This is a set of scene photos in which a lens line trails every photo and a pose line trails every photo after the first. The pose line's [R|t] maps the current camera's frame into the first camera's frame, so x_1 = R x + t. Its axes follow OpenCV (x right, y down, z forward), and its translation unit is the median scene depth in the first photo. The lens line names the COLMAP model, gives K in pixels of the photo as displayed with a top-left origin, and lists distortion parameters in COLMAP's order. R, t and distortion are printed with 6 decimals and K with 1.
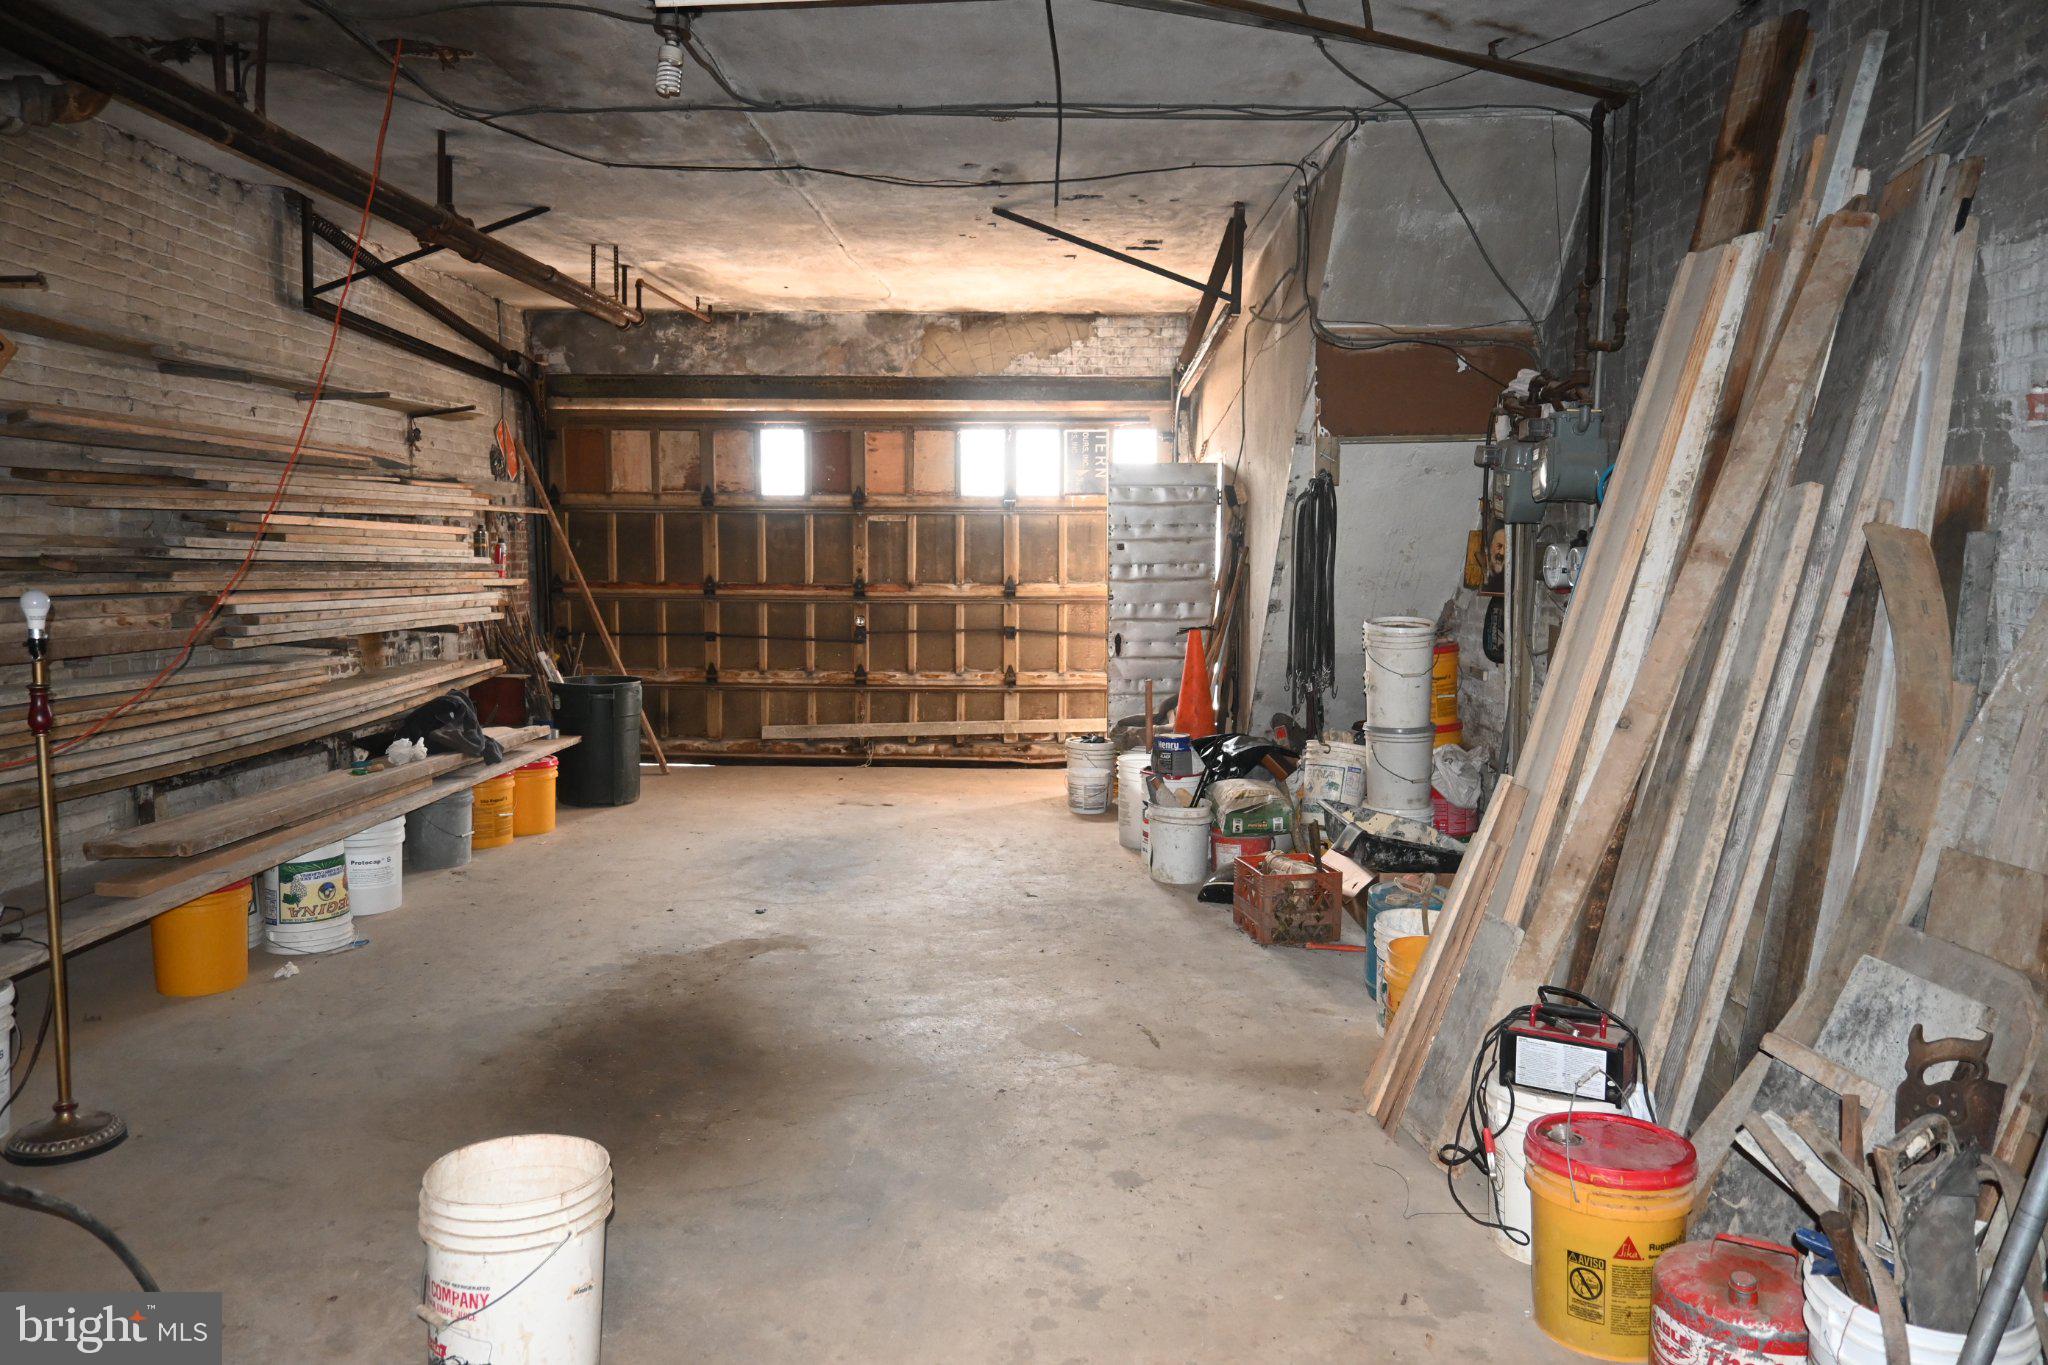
lens RADIAL K [[1396.6, 0, 1024.0], [0, 1396.6, 673.6], [0, 0, 1]] dist [-0.007051, 0.004660]
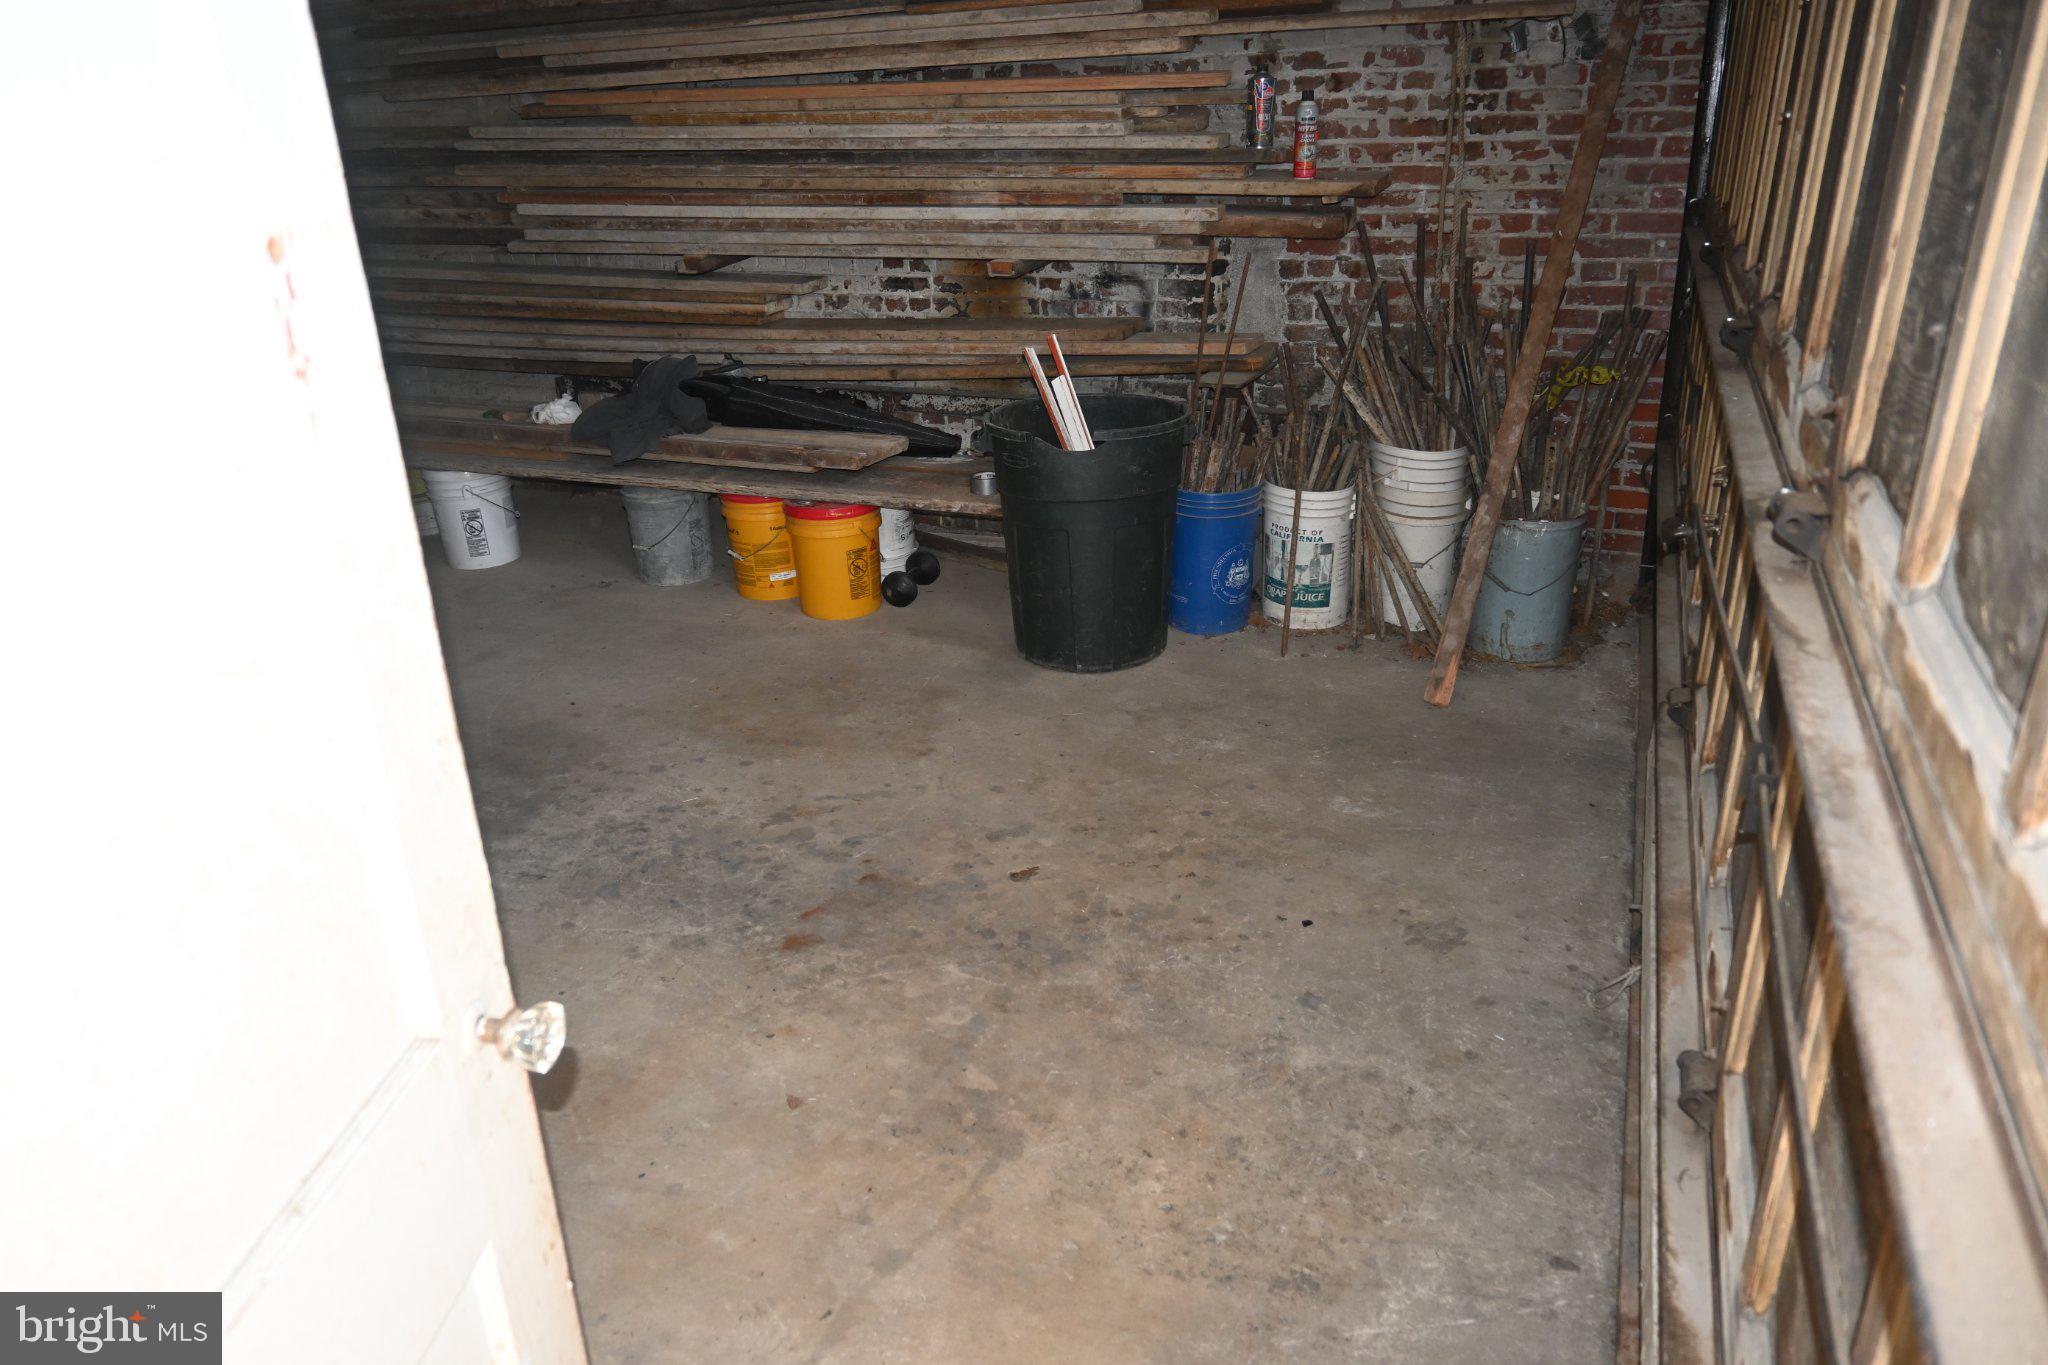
lens RADIAL K [[1396.6, 0, 1017.8], [0, 1396.6, 678.9], [0, 0, 1]] dist [-0.007051, 0.004660]
pose [[-0.344468, 0.365060, -0.864912, 0.137705], [-0.054336, 0.912000, 0.406575, -0.090986], [0.937224, 0.187048, -0.294319, 0.958106]]
